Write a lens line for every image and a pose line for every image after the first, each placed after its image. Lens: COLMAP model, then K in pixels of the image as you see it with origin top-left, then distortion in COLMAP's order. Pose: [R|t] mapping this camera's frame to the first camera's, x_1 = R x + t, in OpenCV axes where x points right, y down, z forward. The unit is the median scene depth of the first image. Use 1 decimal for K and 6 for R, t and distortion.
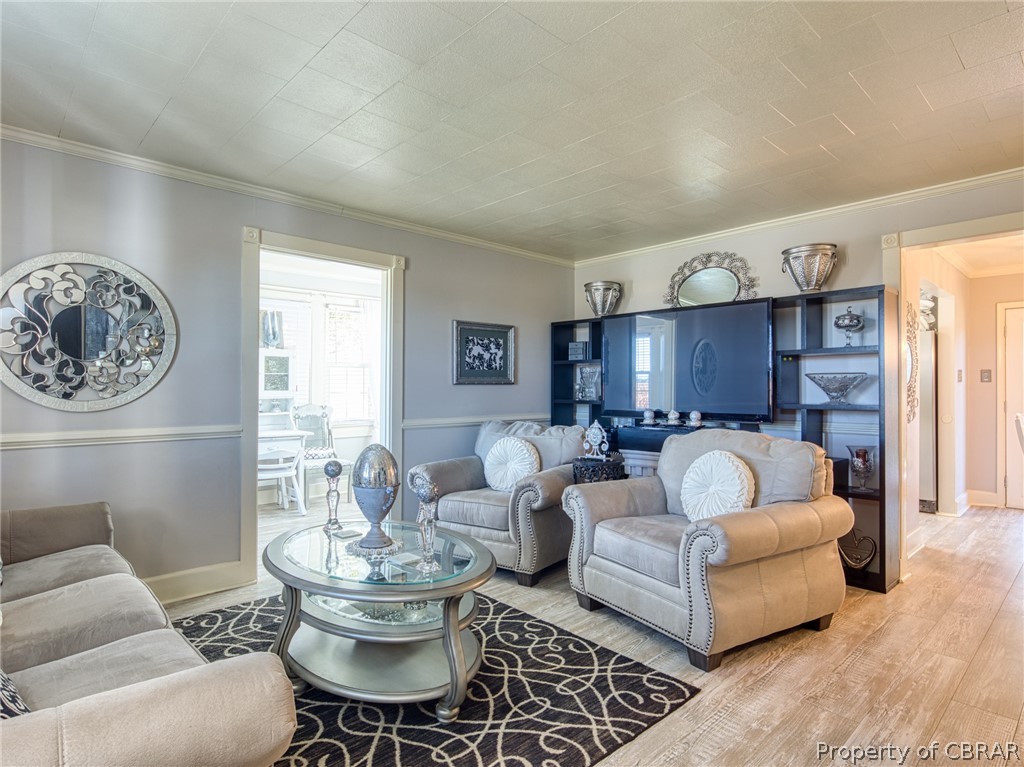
lens RADIAL K [[567.8, 0, 516.2], [0, 567.8, 384.9], [0, 0, 1]] dist [0.000471, -0.003733]
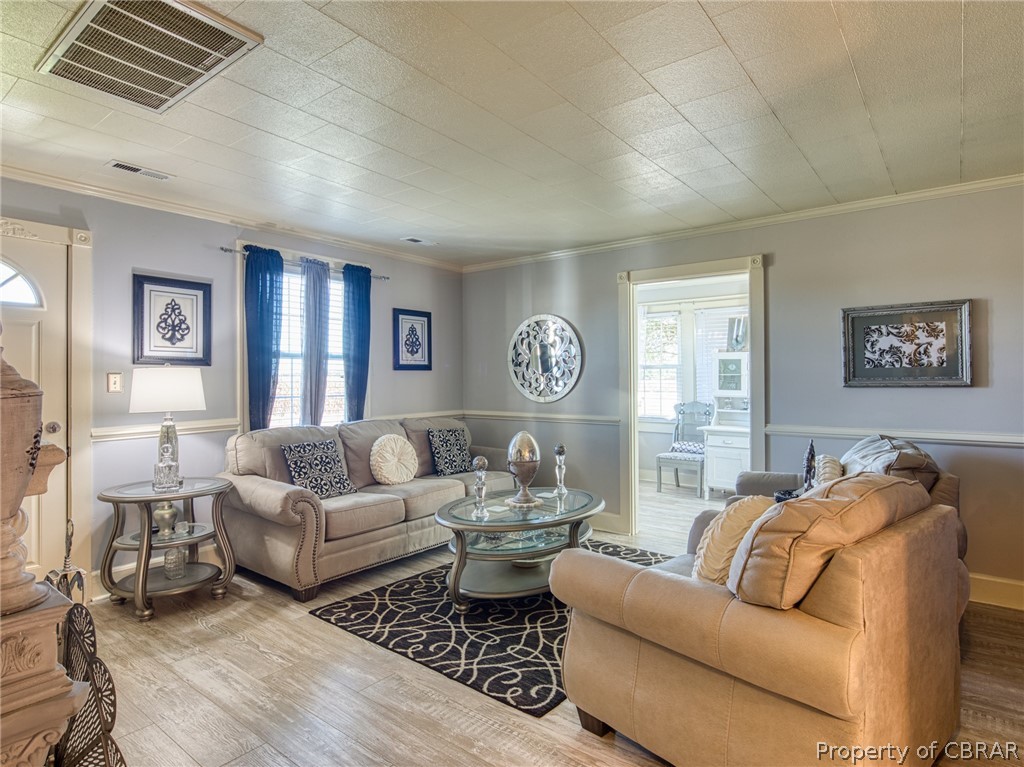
lens RADIAL K [[567.8, 0, 520.0], [0, 567.8, 374.6], [0, 0, 1]] dist [0.000471, -0.003733]
pose [[0.152447, -0.015904, -0.988184, 1.200091], [0.005726, 0.999868, -0.015208, -0.017341], [0.988295, -0.003340, 0.152518, 0.786757]]
